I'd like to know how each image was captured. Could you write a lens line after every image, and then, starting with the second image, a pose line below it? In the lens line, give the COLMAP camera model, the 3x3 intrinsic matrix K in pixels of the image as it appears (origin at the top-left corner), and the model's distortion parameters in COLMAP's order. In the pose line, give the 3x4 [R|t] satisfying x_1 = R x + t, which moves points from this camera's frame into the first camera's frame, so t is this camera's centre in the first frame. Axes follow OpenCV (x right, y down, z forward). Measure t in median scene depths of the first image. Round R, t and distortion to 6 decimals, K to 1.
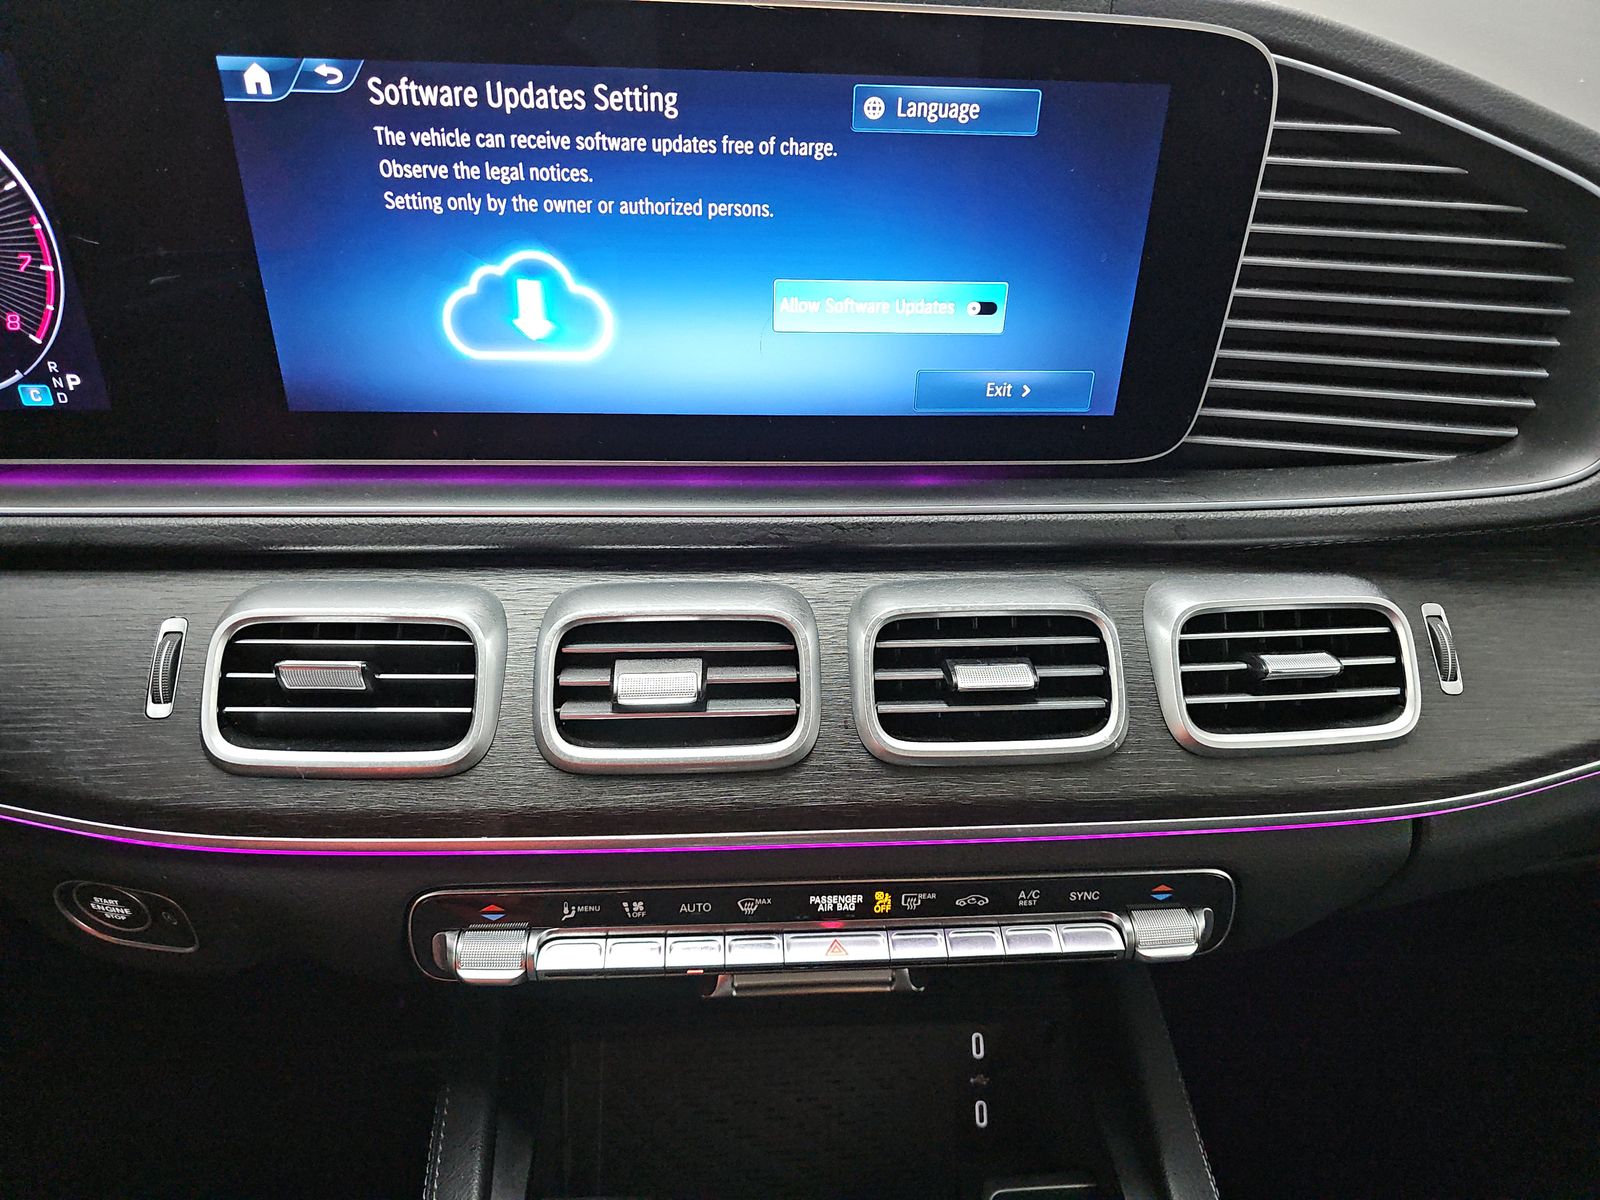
lens RADIAL K [[1039.9, 0, 800.0], [0, 1039.9, 600.0], [0, 0, 1]] dist [0.036921, -0.039011]
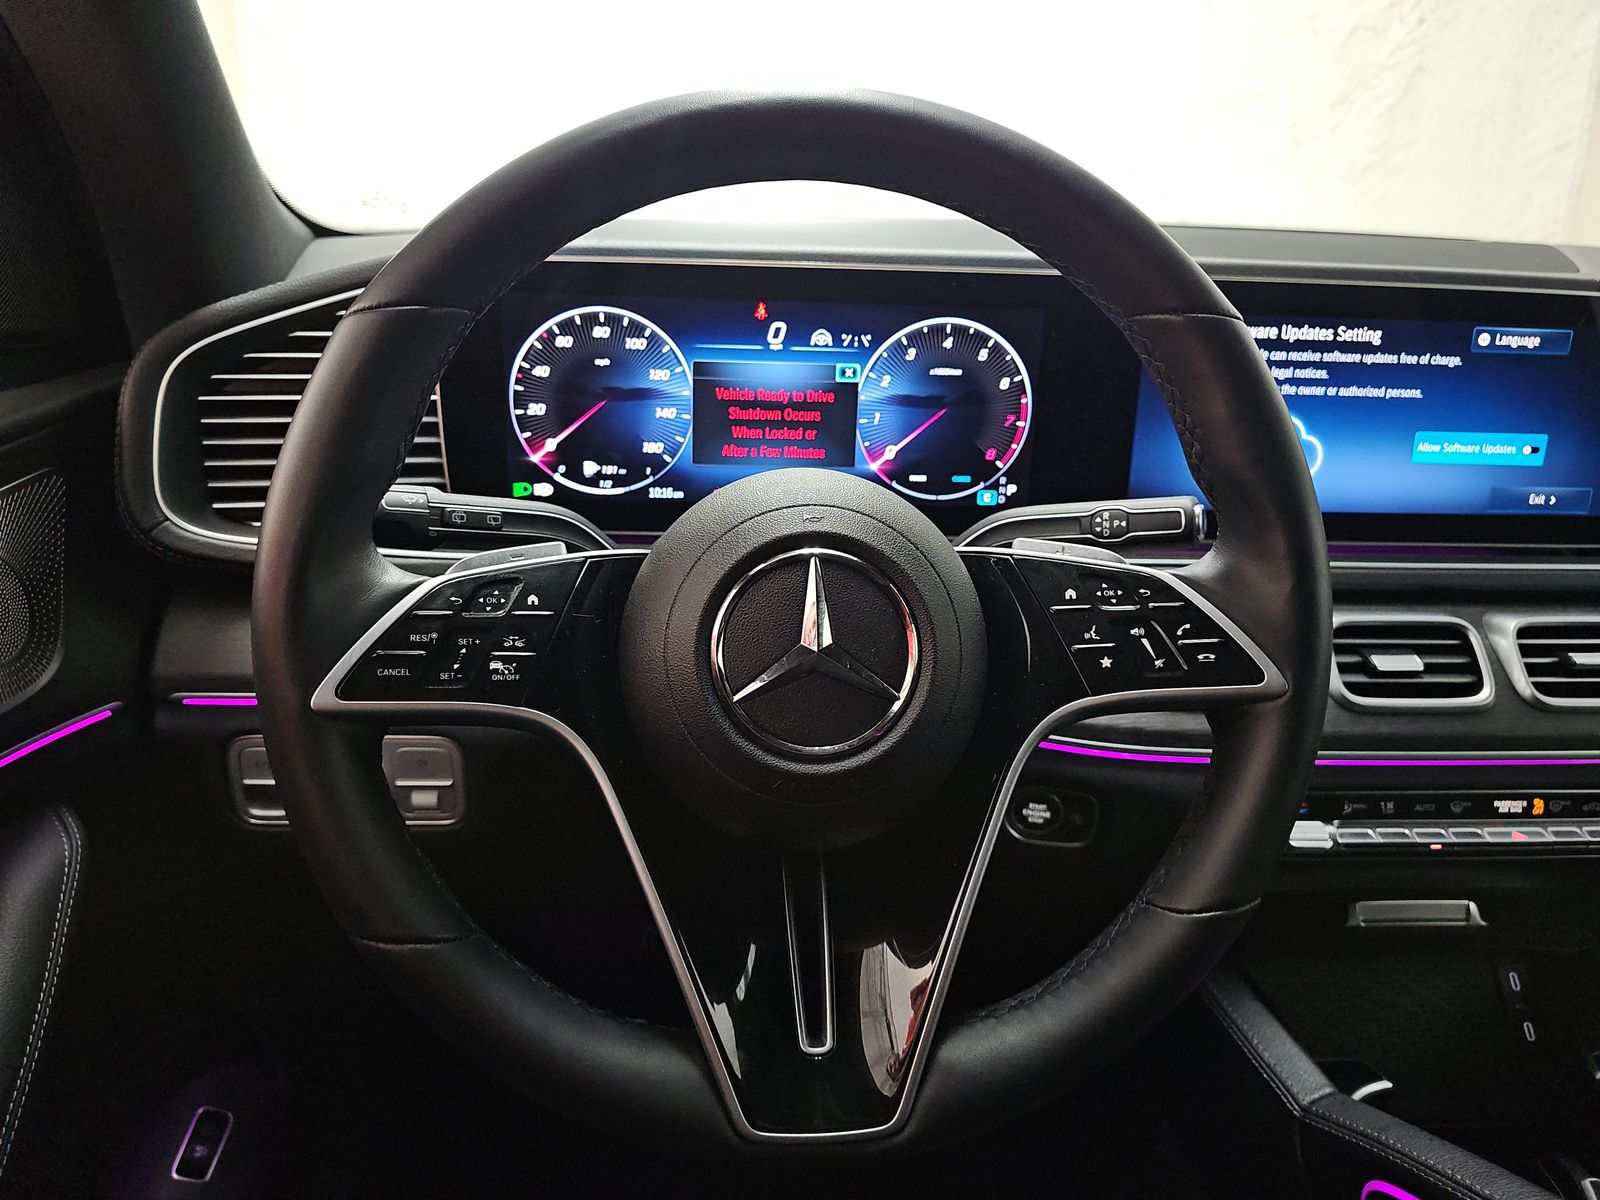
lens RADIAL K [[1039.9, 0, 800.0], [0, 1039.9, 600.0], [0, 0, 1]] dist [0.036921, -0.039011]
pose [[0.999933, 0.000079, 0.011579, -1.096616], [0.002734, 0.970099, -0.242694, 0.387637], [-0.011252, 0.242709, 0.970034, -0.610192]]
